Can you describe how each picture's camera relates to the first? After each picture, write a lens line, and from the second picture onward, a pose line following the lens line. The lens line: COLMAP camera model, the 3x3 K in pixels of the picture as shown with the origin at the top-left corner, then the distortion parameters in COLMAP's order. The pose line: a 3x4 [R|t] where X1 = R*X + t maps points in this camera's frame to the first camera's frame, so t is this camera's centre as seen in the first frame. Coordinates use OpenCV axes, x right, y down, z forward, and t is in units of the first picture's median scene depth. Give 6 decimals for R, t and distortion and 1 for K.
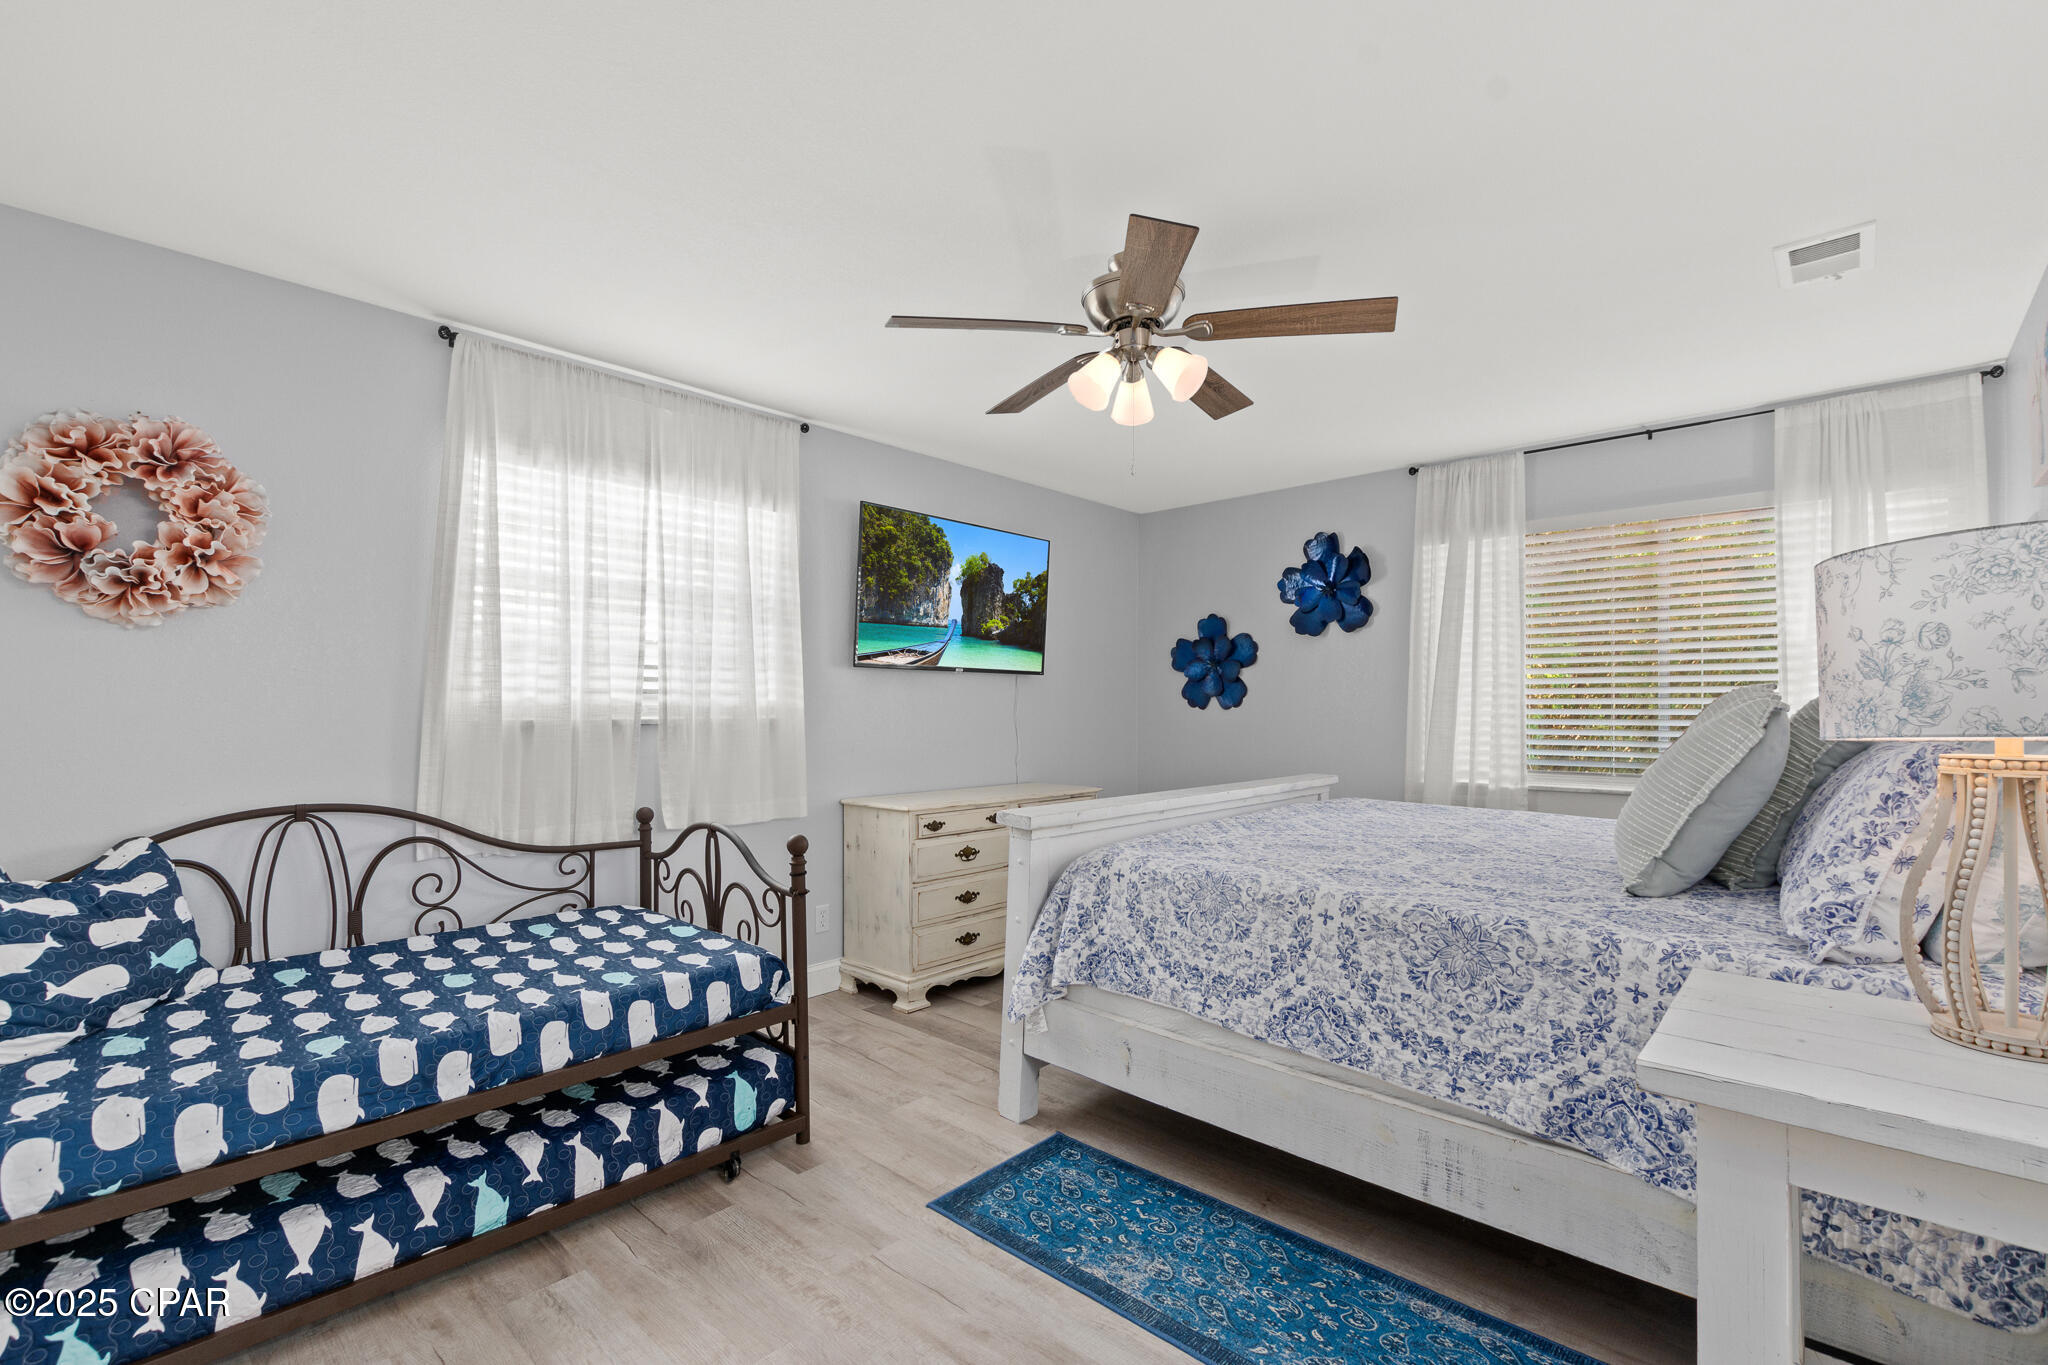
lens RADIAL K [[899.3, 0, 1024.0], [0, 899.3, 682.5], [0, 0, 1]] dist [0.001275, -0.000220]
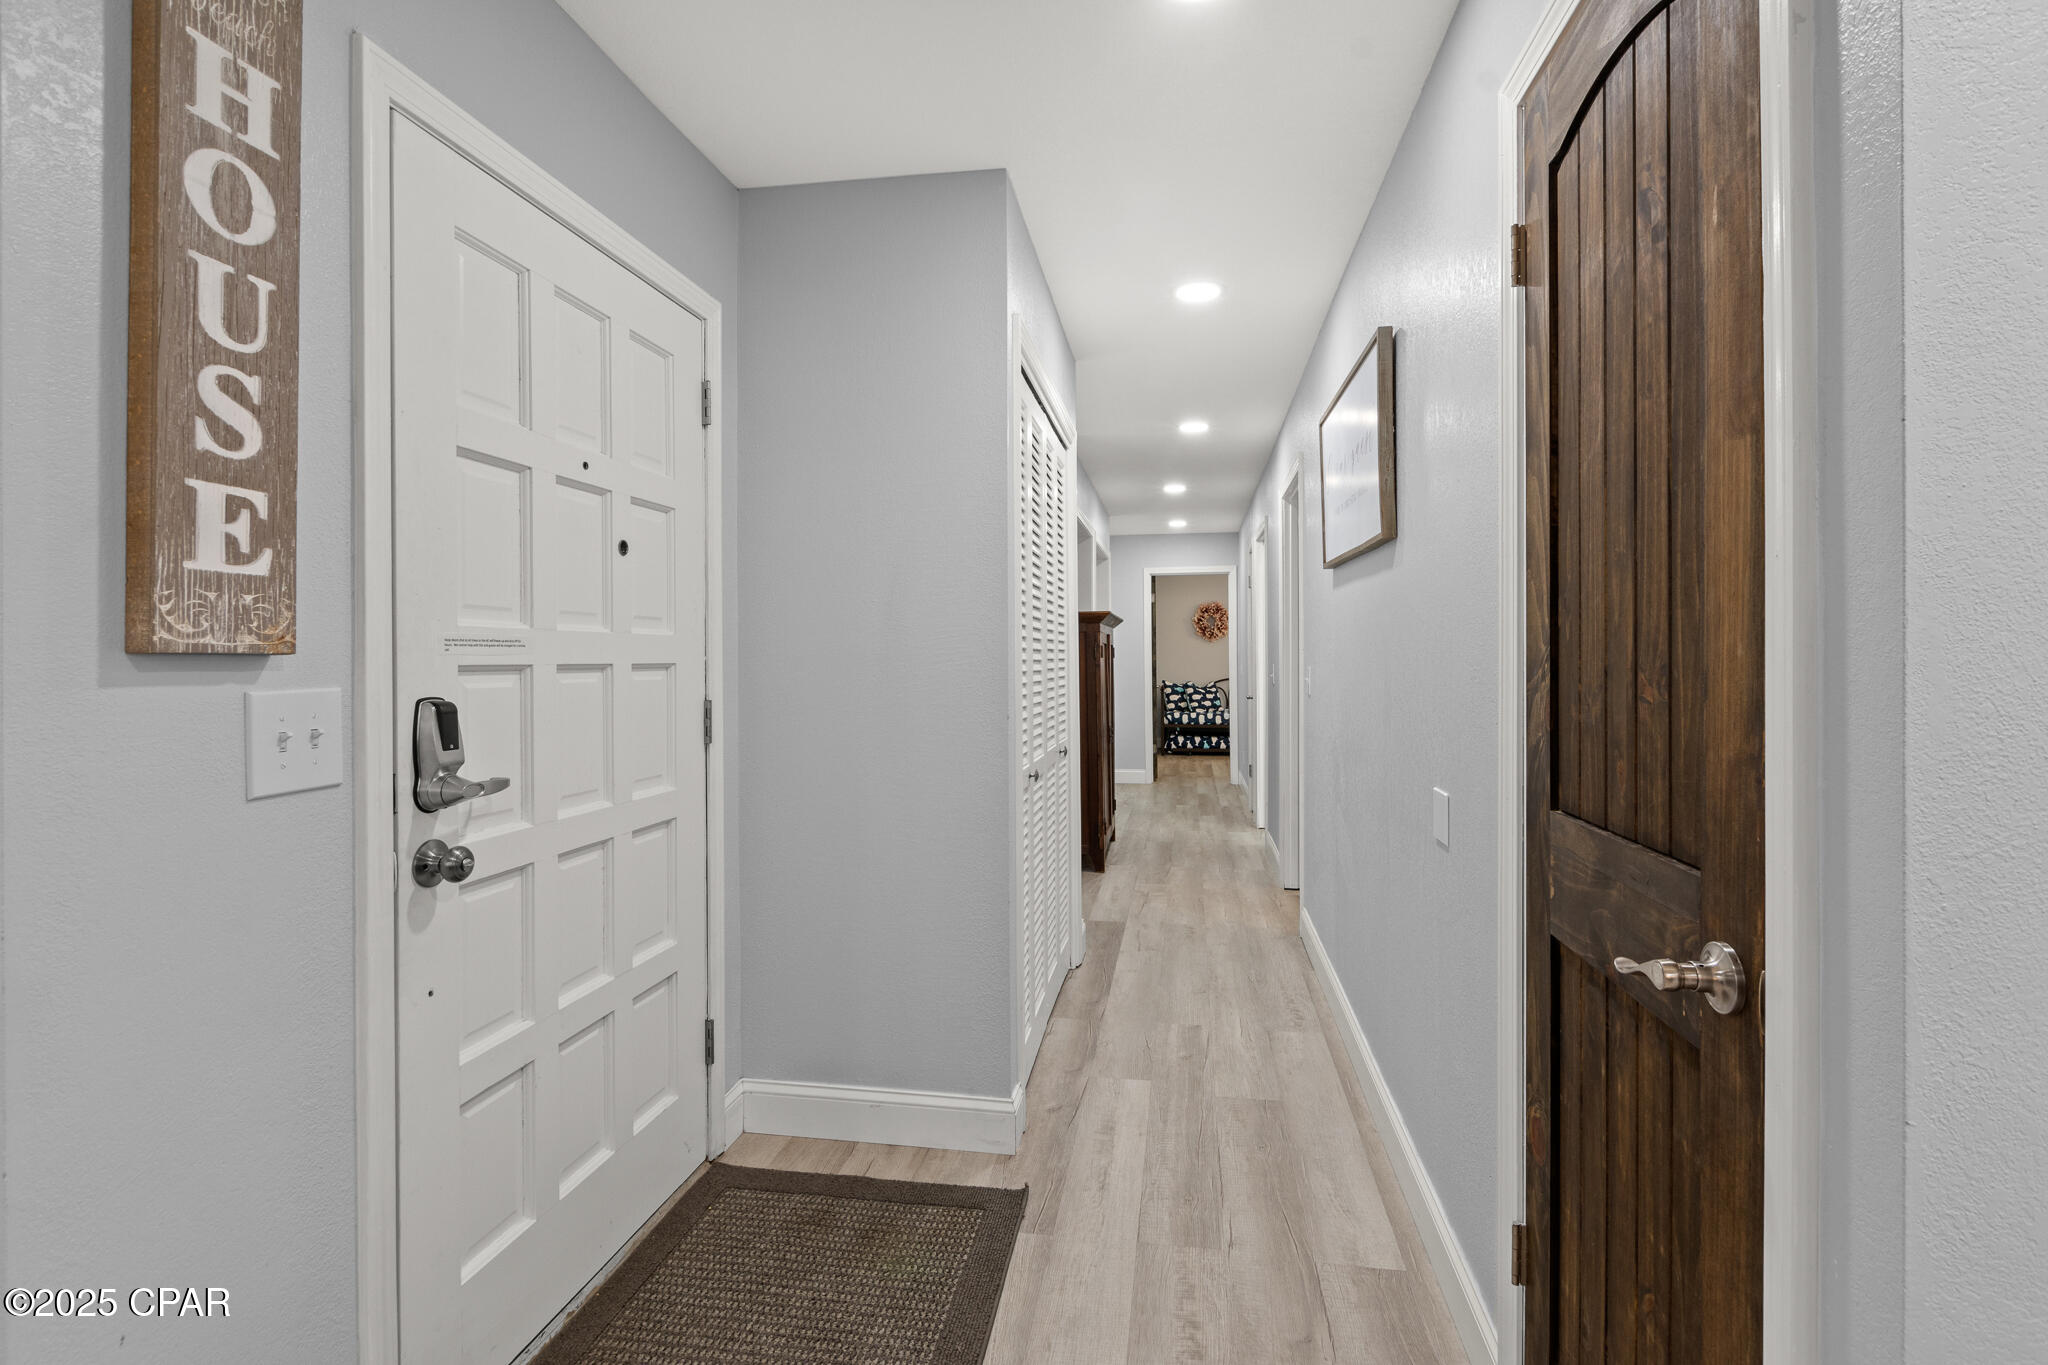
lens RADIAL K [[980.1, 0, 1027.8], [0, 980.1, 657.8], [0, 0, 1]] dist [-0.002068, -0.000582]
pose [[0.533919, 0.000273, -0.845535, 3.638525], [0.023105, 0.999622, 0.014913, -0.096950], [0.845220, -0.027498, 0.533711, -3.295817]]
